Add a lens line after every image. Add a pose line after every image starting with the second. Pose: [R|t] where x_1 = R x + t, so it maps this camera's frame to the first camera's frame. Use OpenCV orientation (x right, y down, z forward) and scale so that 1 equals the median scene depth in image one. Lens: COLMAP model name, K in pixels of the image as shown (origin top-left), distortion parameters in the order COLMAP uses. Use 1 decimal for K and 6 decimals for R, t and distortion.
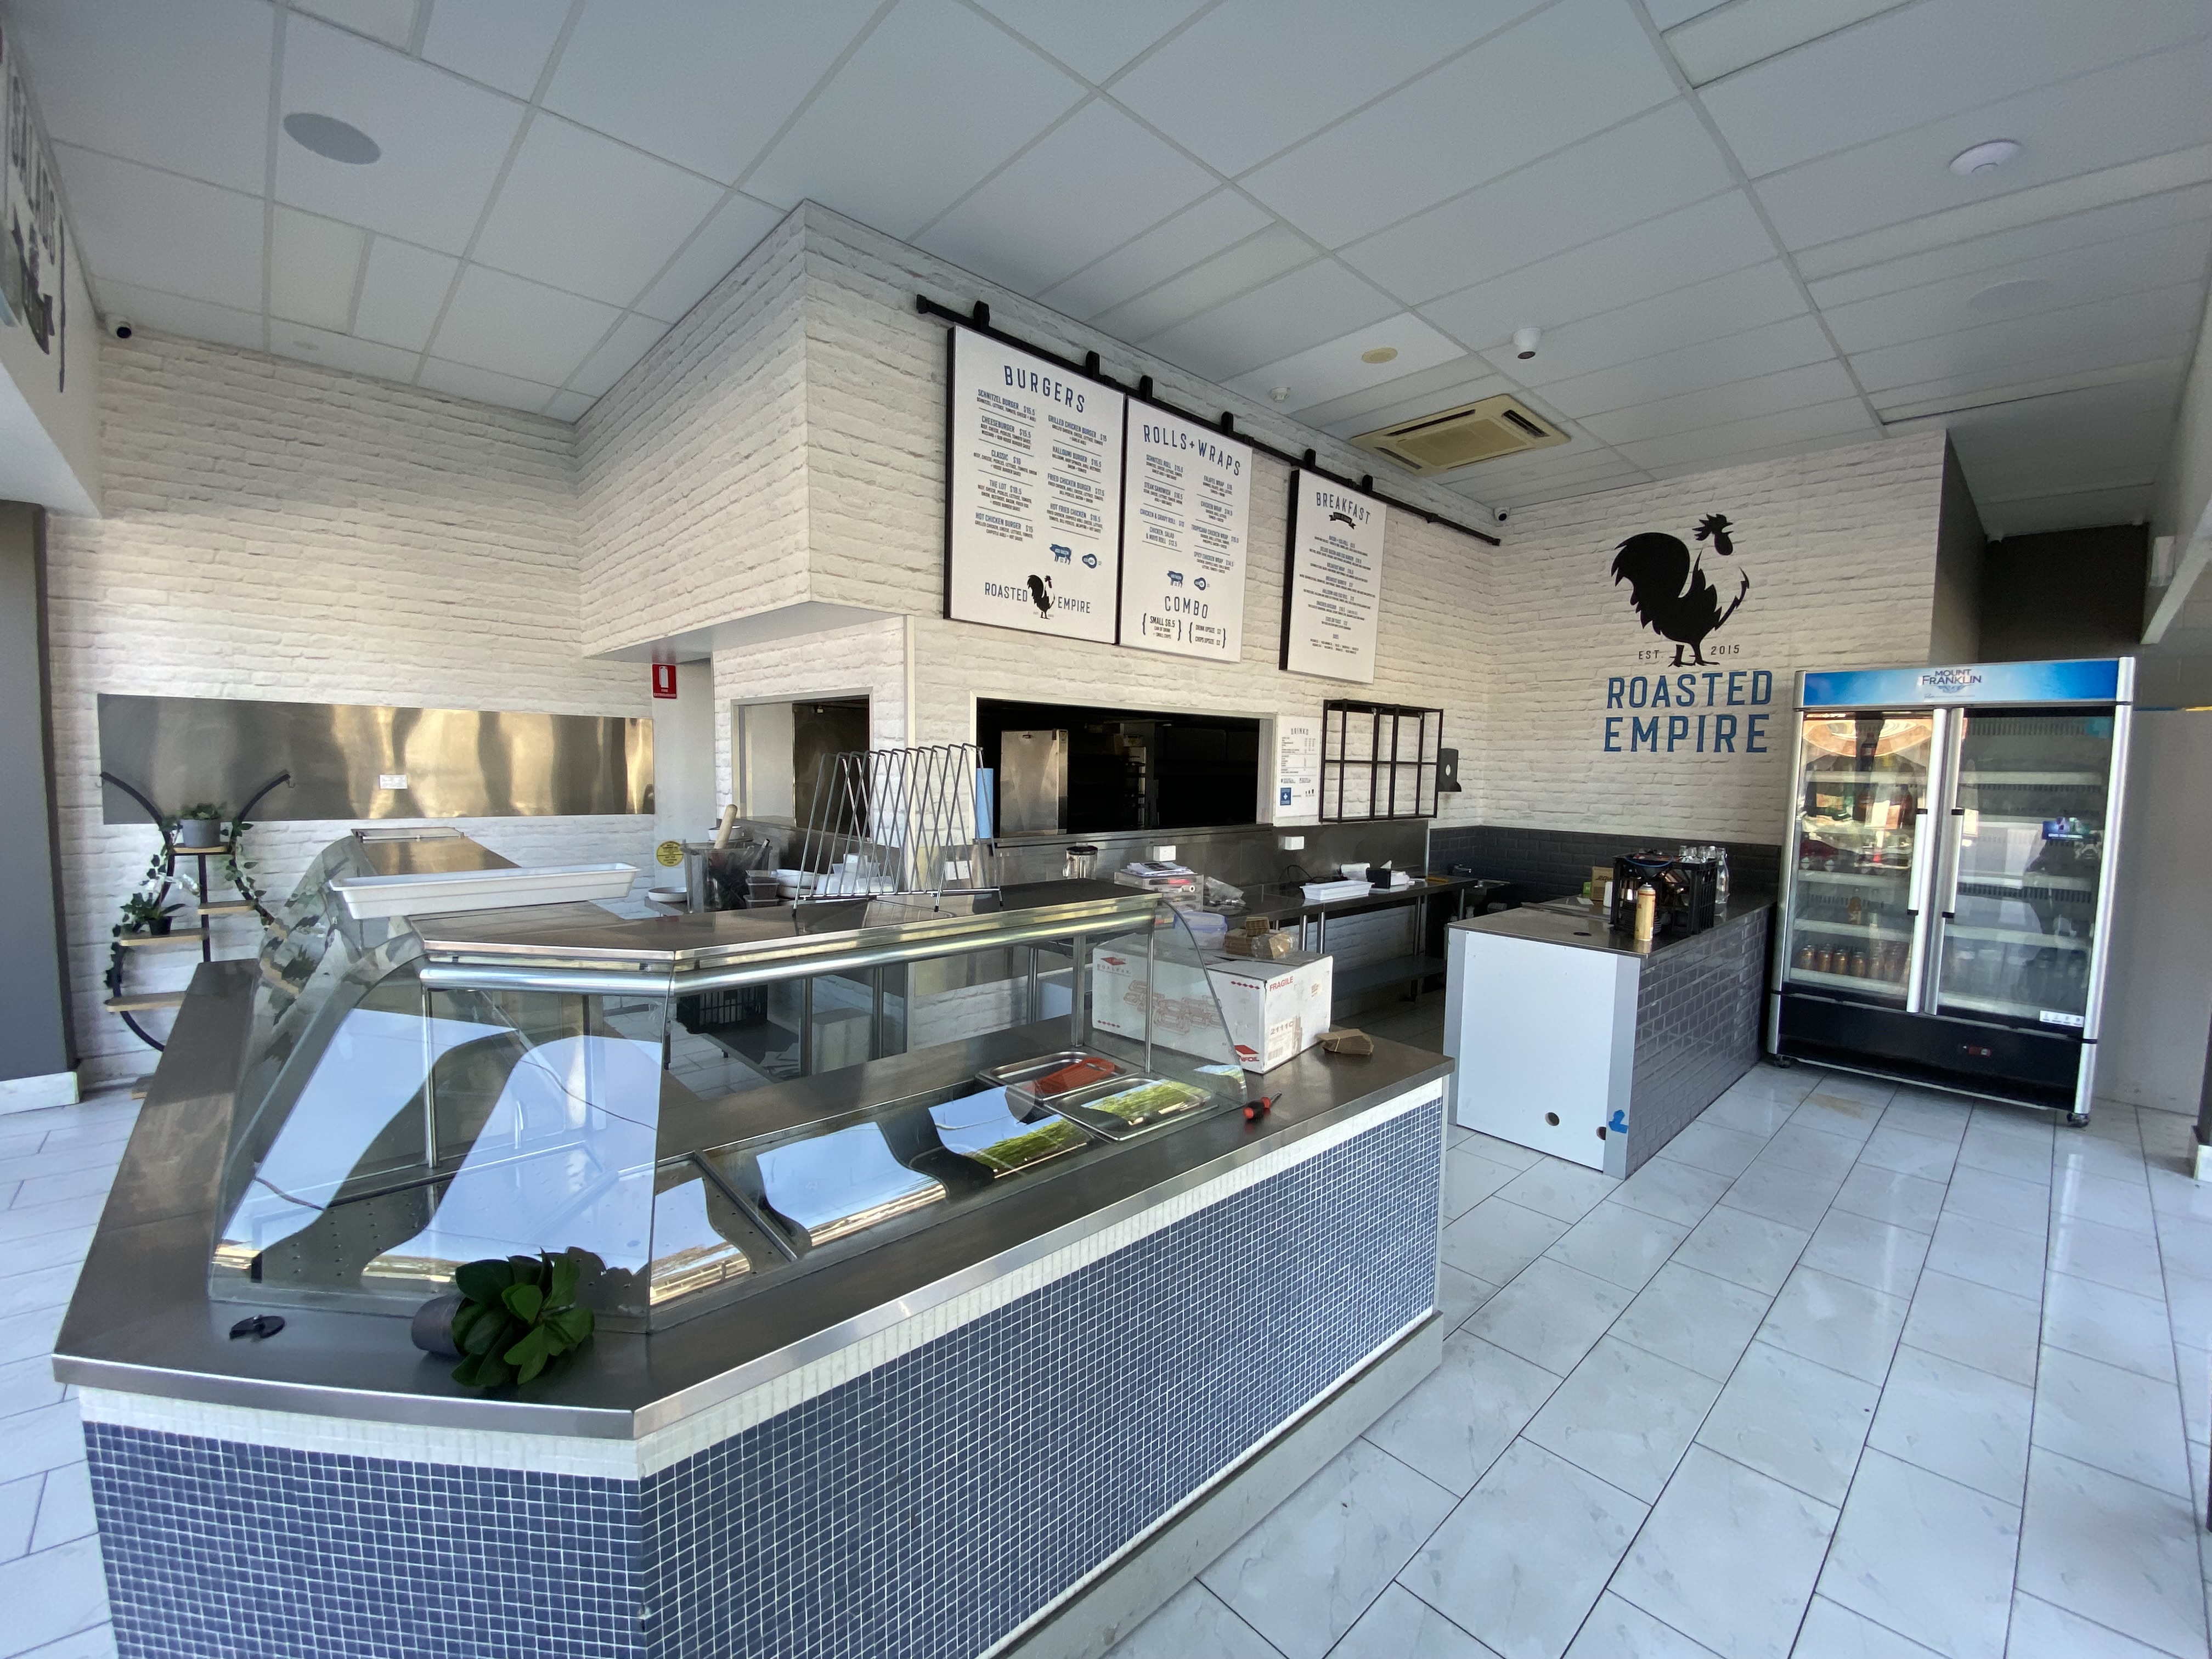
lens RADIAL K [[883.4, 0, 1106.0], [0, 883.4, 829.5], [0, 0, 1]] dist [-0.000296, -0.000033]
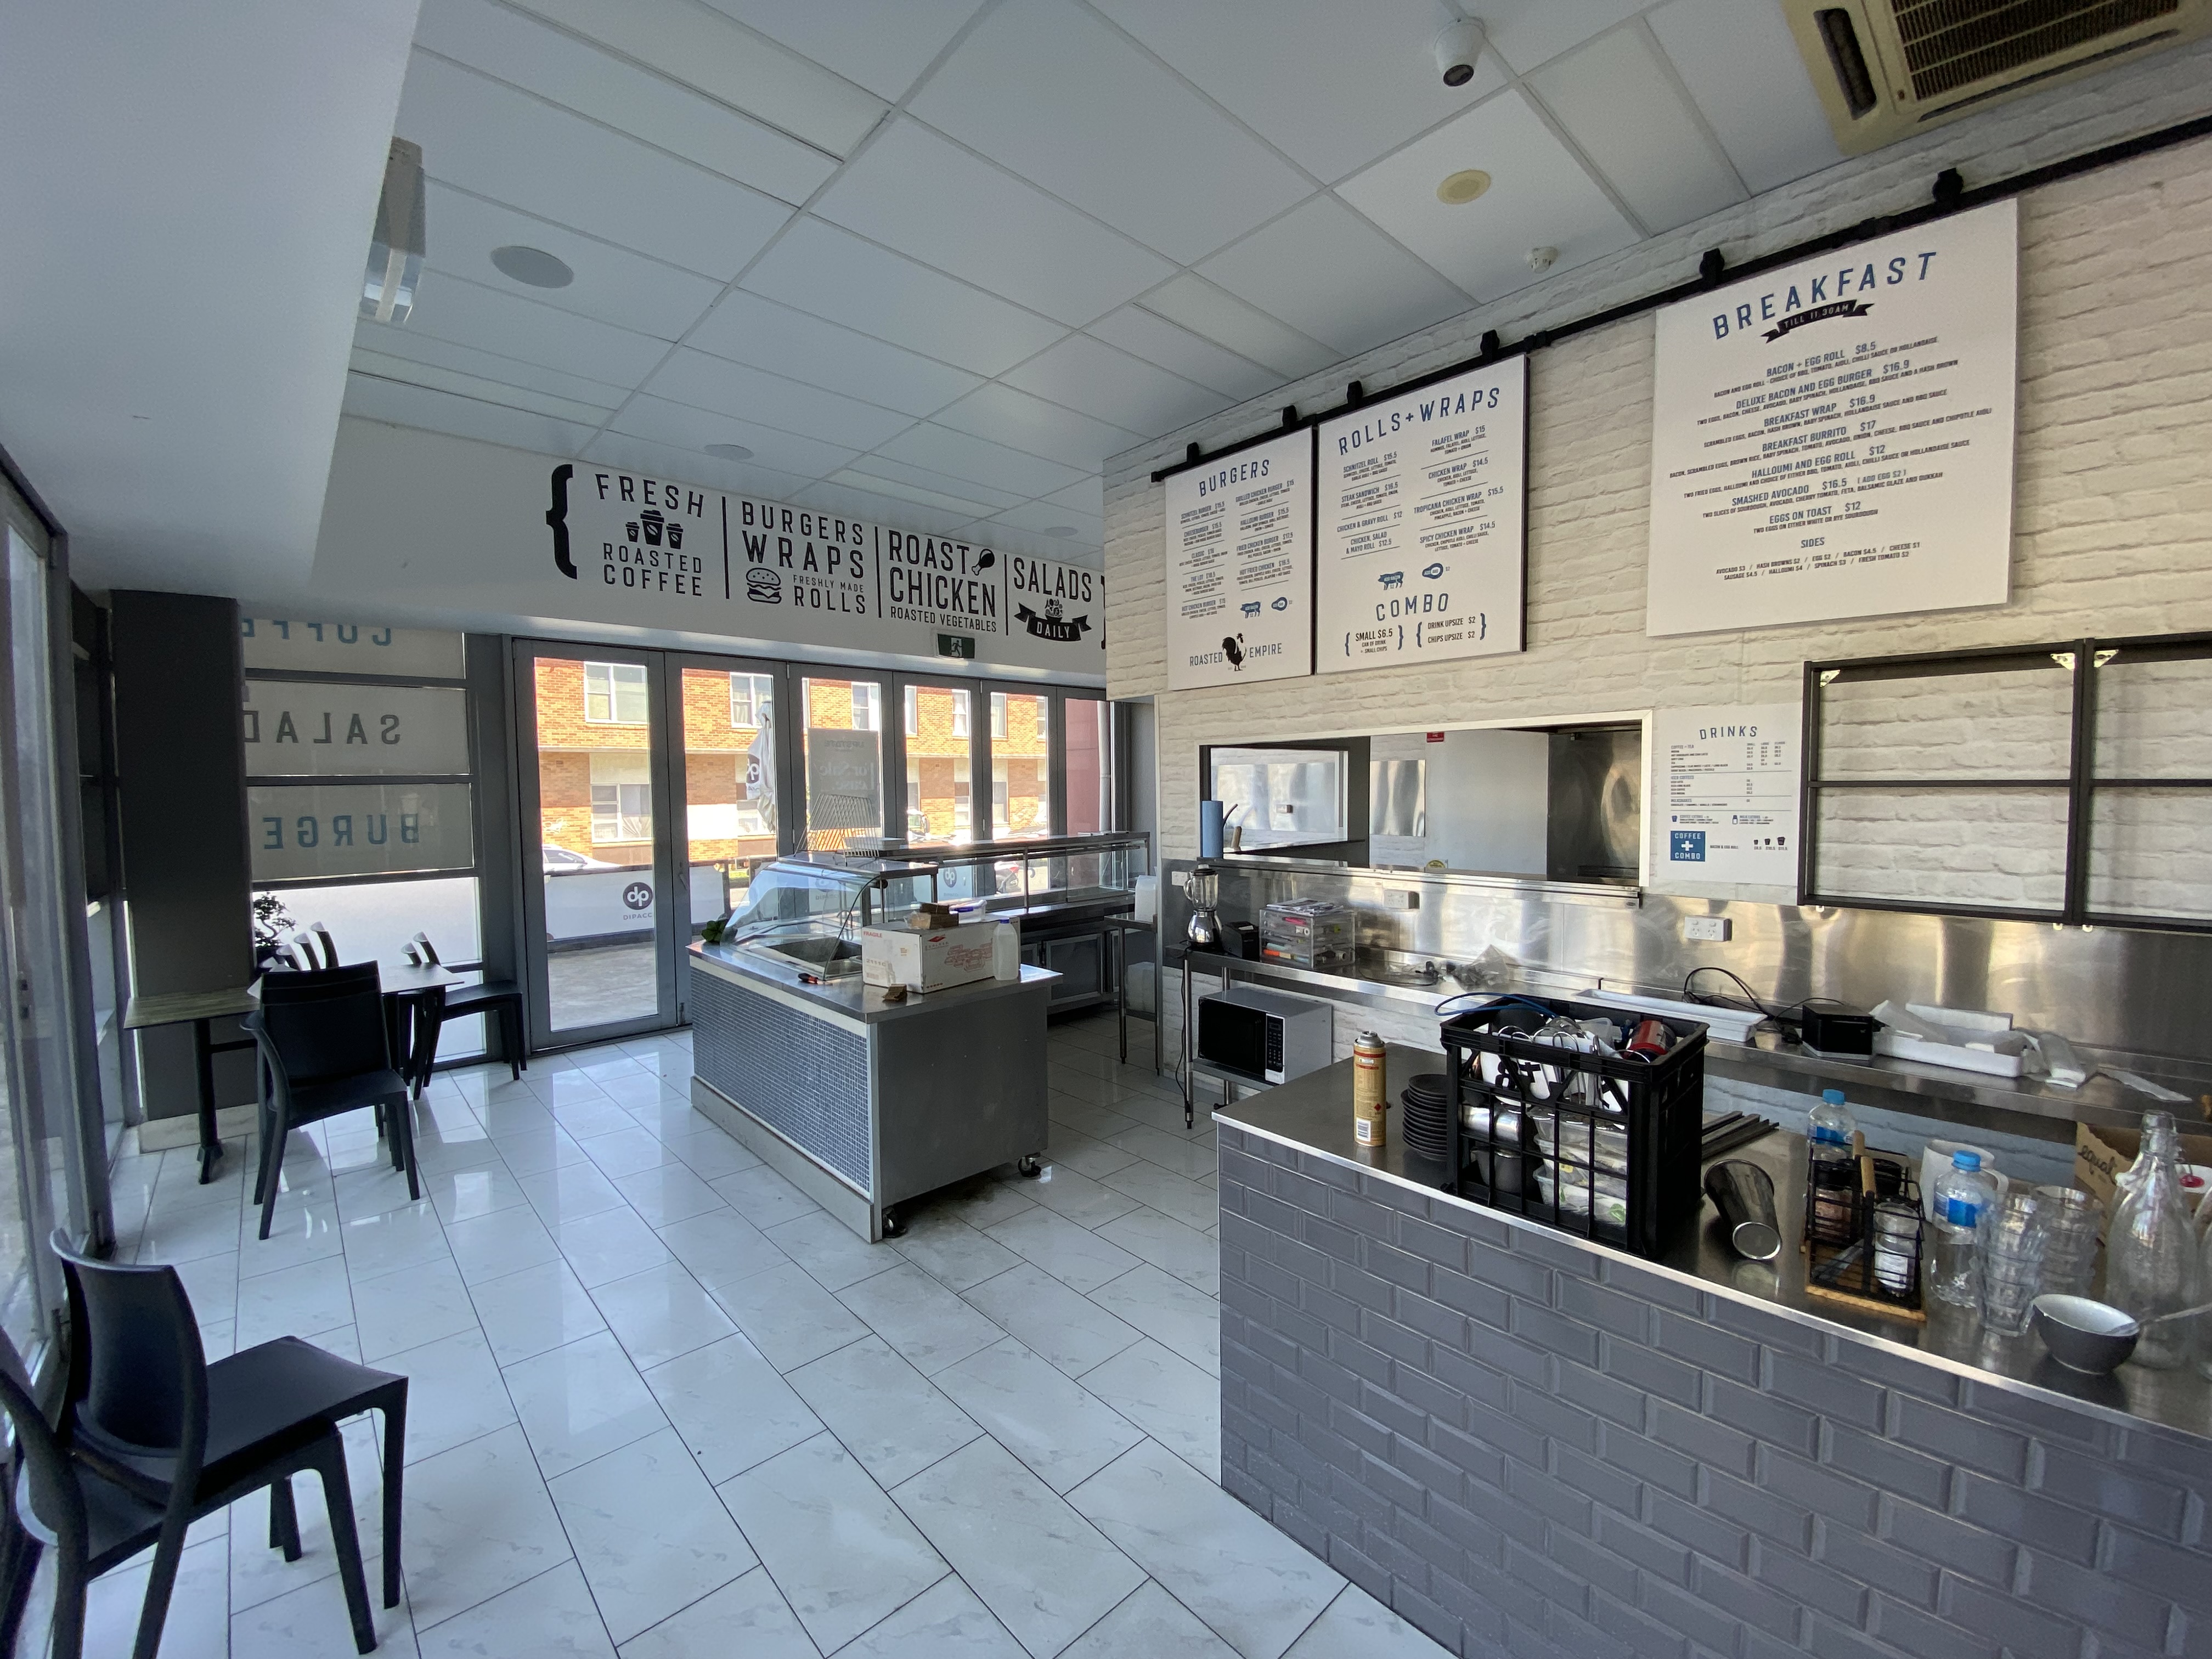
lens RADIAL K [[889.9, 0, 1106.0], [0, 889.9, 829.5], [0, 0, 1]] dist [-0.063225, -0.000106]
pose [[-0.025685, 0.031160, -0.999184, 0.971219], [-0.060334, 0.997644, 0.032663, -0.053952], [0.997848, 0.061124, -0.023744, 0.773240]]
